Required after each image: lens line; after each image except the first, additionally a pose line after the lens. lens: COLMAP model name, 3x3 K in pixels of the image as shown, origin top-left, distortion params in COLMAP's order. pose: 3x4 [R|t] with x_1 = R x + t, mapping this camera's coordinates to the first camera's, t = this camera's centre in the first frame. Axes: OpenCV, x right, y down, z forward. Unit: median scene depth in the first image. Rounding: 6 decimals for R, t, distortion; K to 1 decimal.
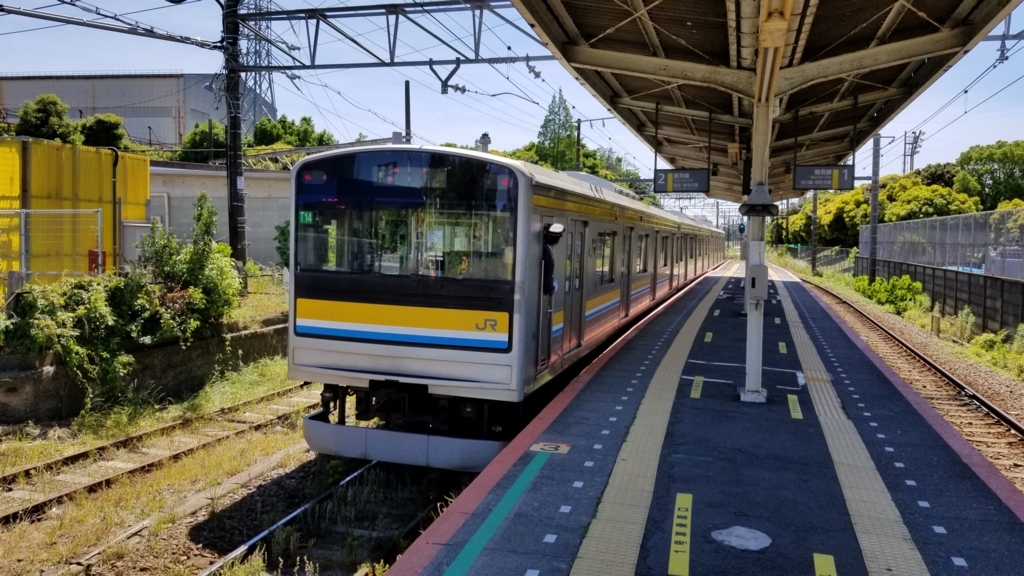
lens RADIAL K [[801.3, 0, 509.7], [0, 801.3, 283.6], [0, 0, 1]] dist [0.091697, -0.180473]
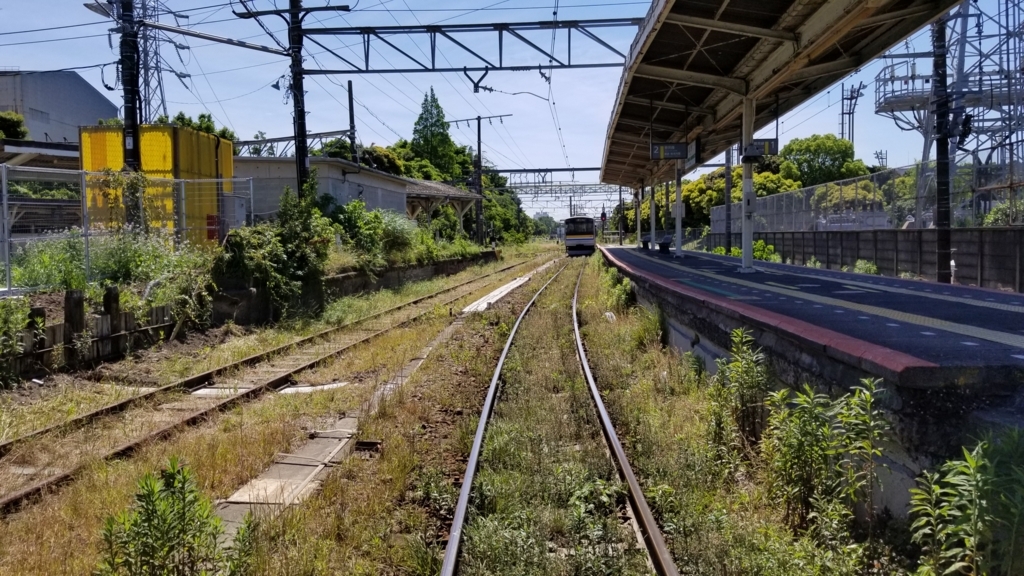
lens RADIAL K [[800.9, 0, 512.0], [0, 800.9, 288.0], [0, 0, 1]] dist [0.067409, -0.140833]
pose [[0.980101, -0.041986, 0.194010, -0.160169], [0.040803, 0.999116, 0.010091, 0.042639], [-0.194262, -0.001974, 0.980948, -0.176982]]
